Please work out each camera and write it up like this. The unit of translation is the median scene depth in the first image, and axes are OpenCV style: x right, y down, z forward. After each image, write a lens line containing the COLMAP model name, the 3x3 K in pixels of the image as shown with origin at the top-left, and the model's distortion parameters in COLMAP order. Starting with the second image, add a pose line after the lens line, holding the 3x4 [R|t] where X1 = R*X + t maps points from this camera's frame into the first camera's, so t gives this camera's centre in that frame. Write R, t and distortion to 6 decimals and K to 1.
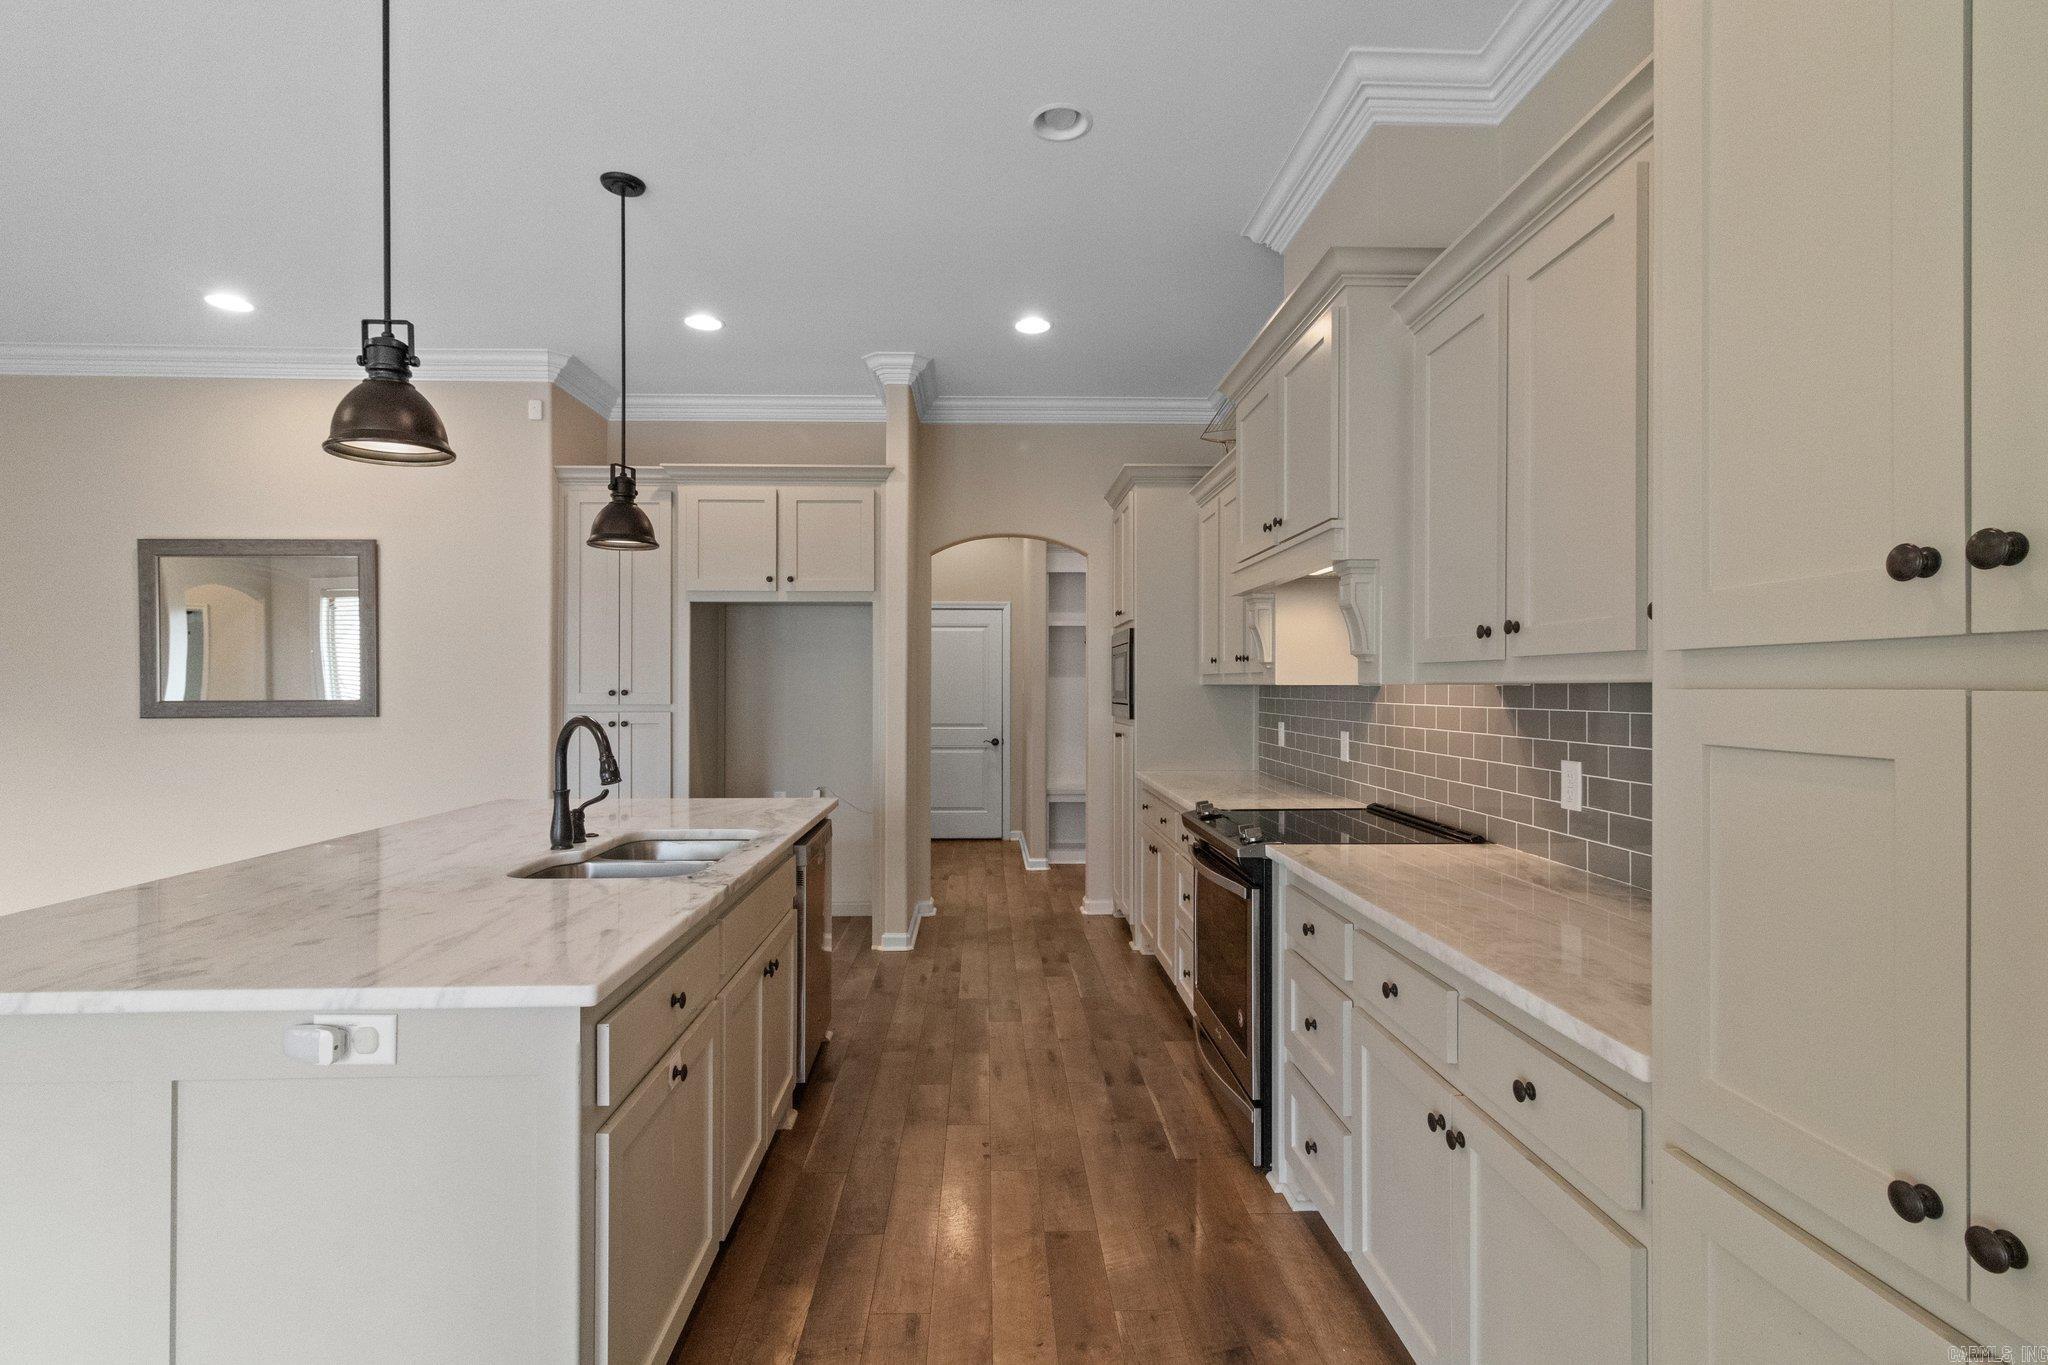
lens RADIAL K [[945.5, 0, 1017.3], [0, 945.5, 695.8], [0, 0, 1]] dist [-0.001360, 0.002286]
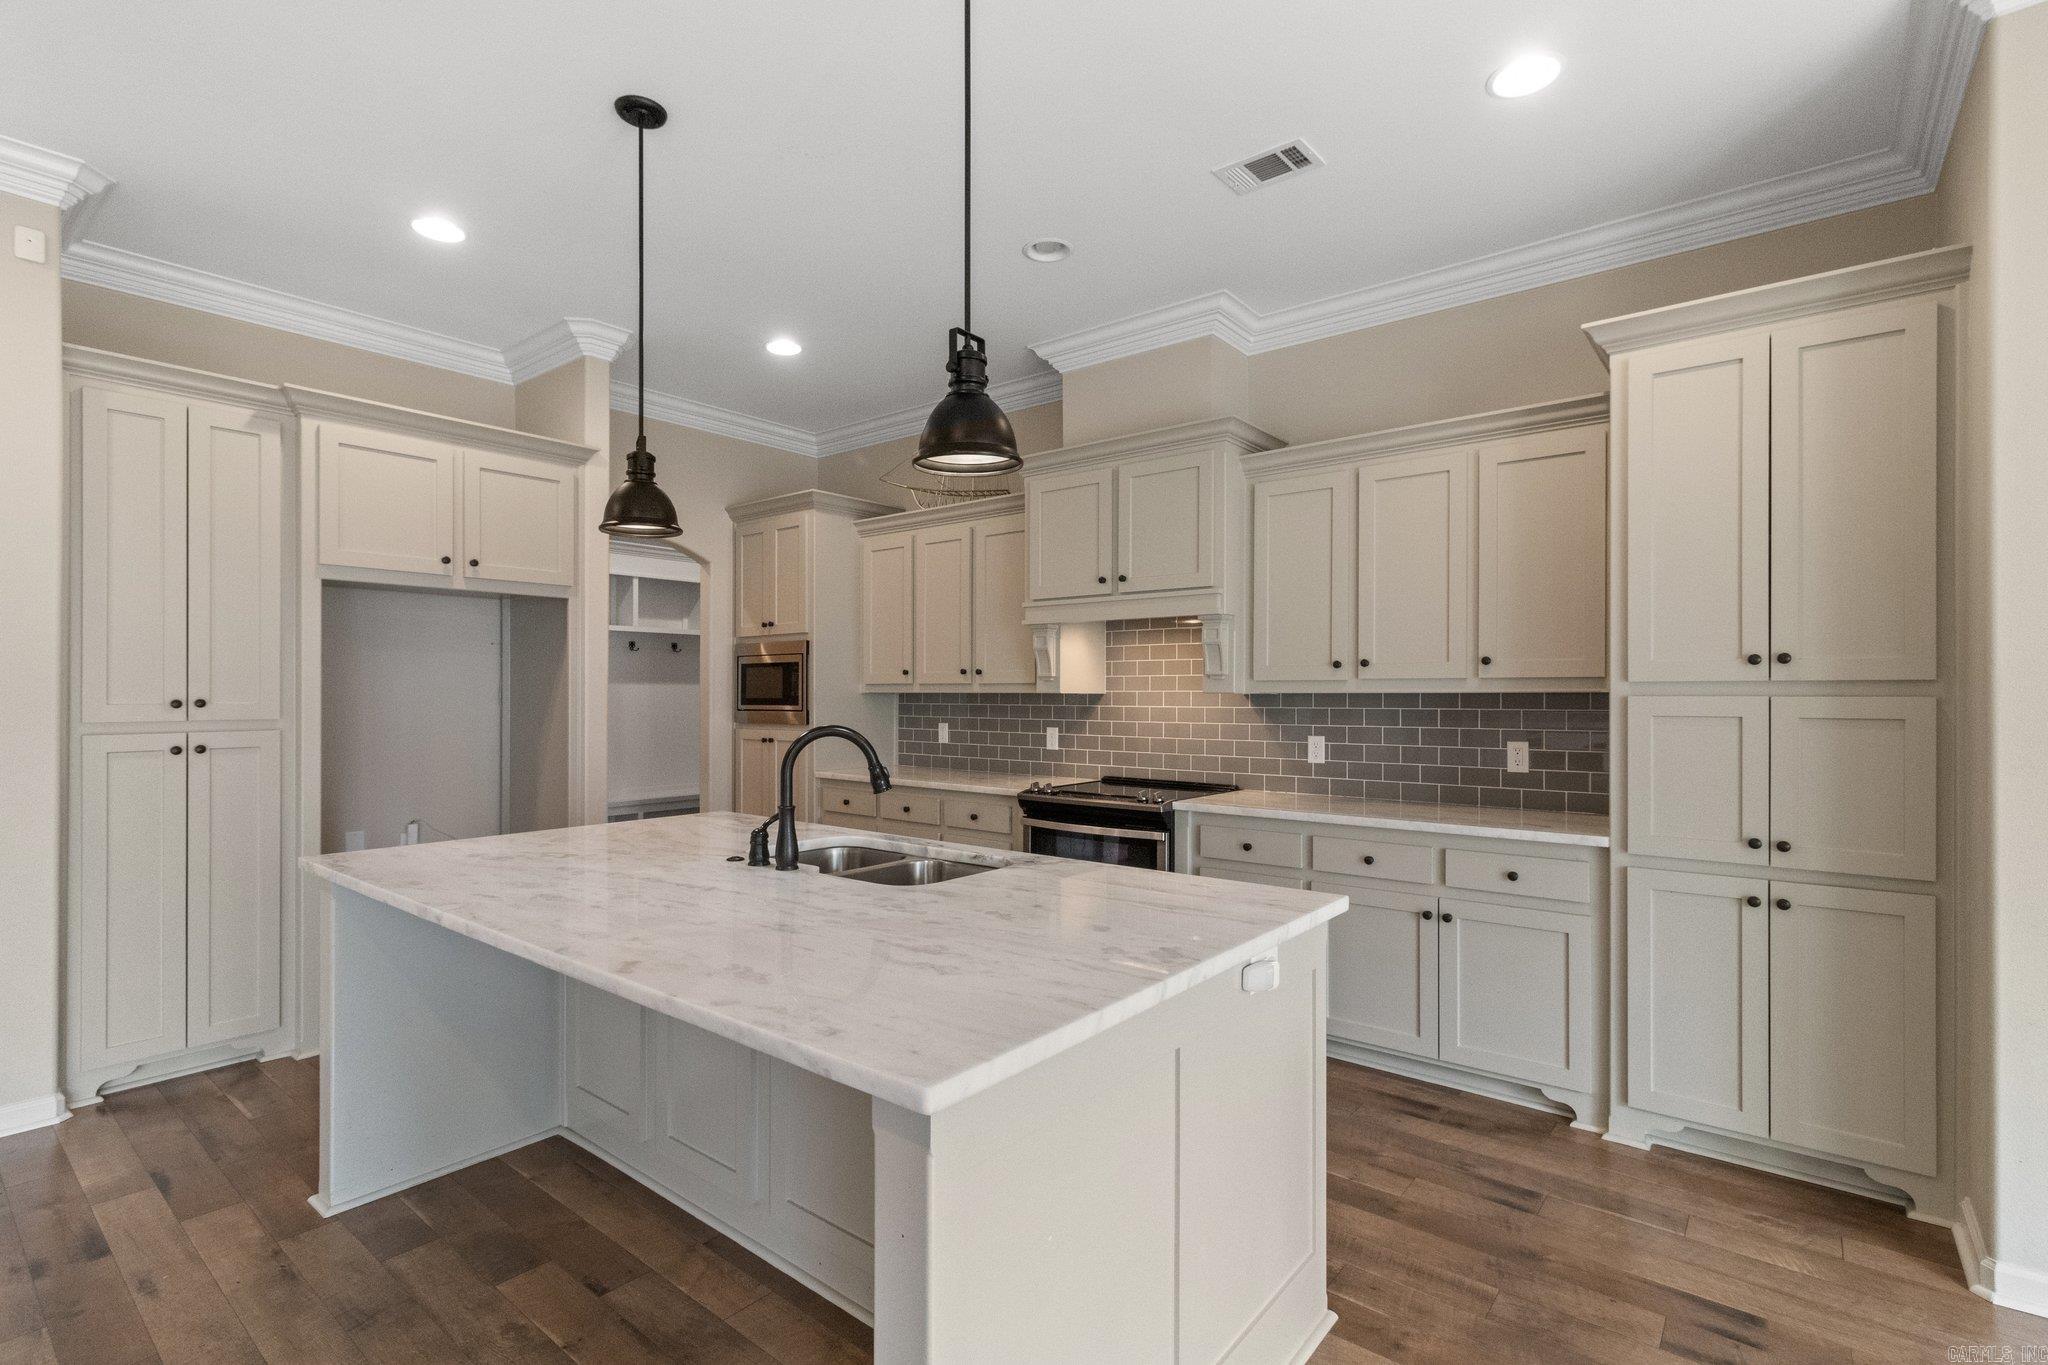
lens RADIAL K [[945.5, 0, 1015.1], [0, 945.5, 703.8], [0, 0, 1]] dist [-0.001360, 0.002286]
pose [[0.663810, -0.006465, 0.747873, -0.763659], [0.007507, 0.999970, 0.001981, 0.000085], [-0.747864, 0.004299, 0.663838, 0.155726]]
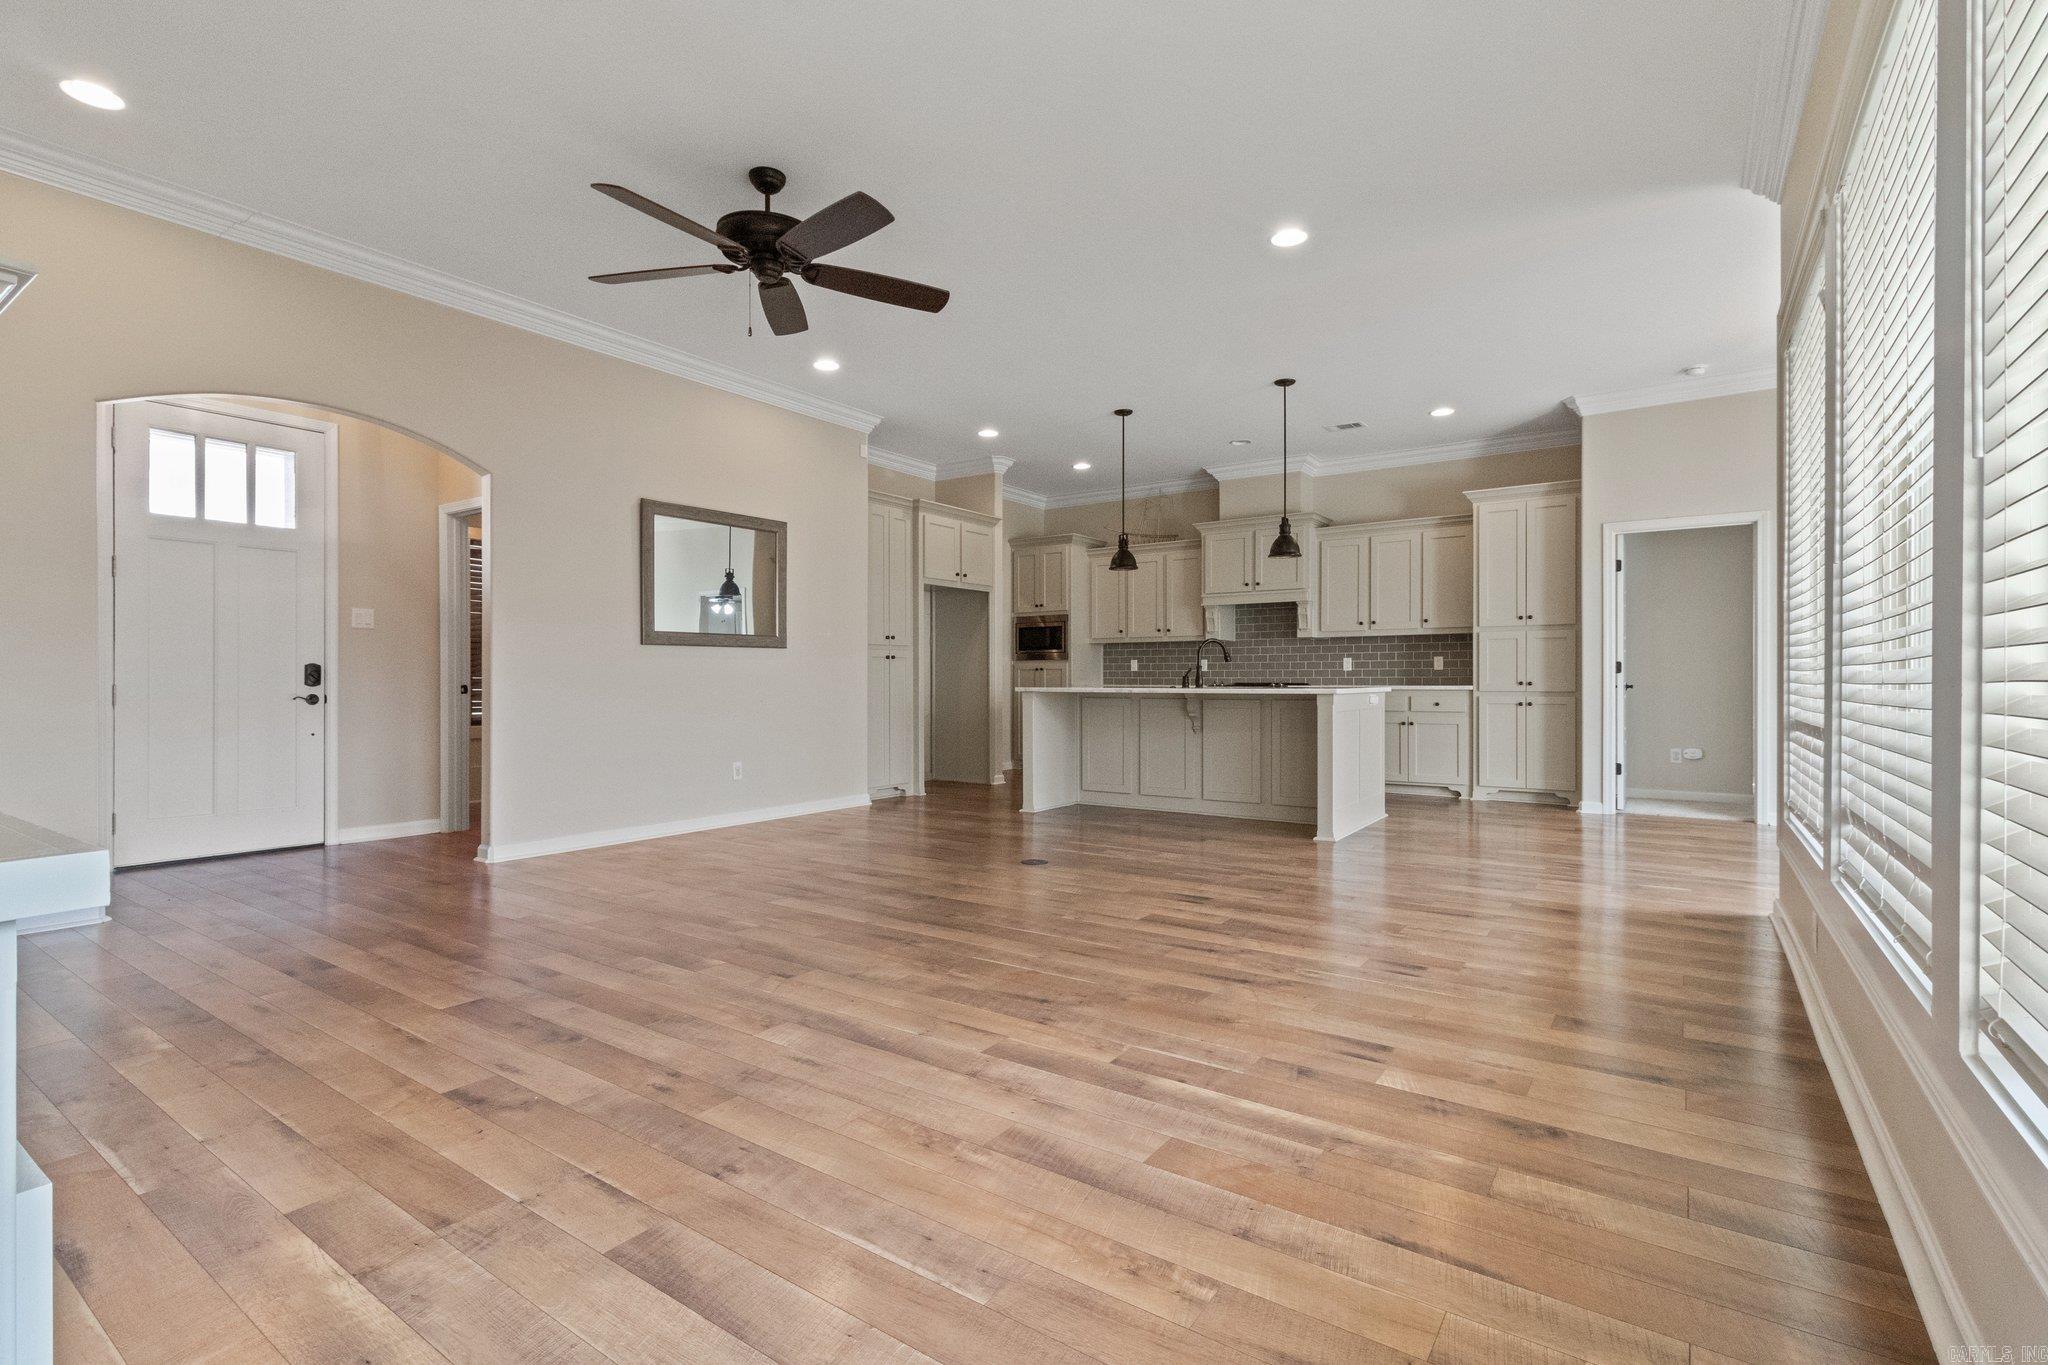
lens RADIAL K [[945.5, 0, 1021.3], [0, 945.5, 691.3], [0, 0, 1]] dist [-0.001360, 0.002286]
pose [[0.602238, -0.010710, 0.798245, -2.204671], [0.011314, 0.999924, 0.004880, 0.115194], [-0.798237, 0.006092, 0.602313, -0.173888]]
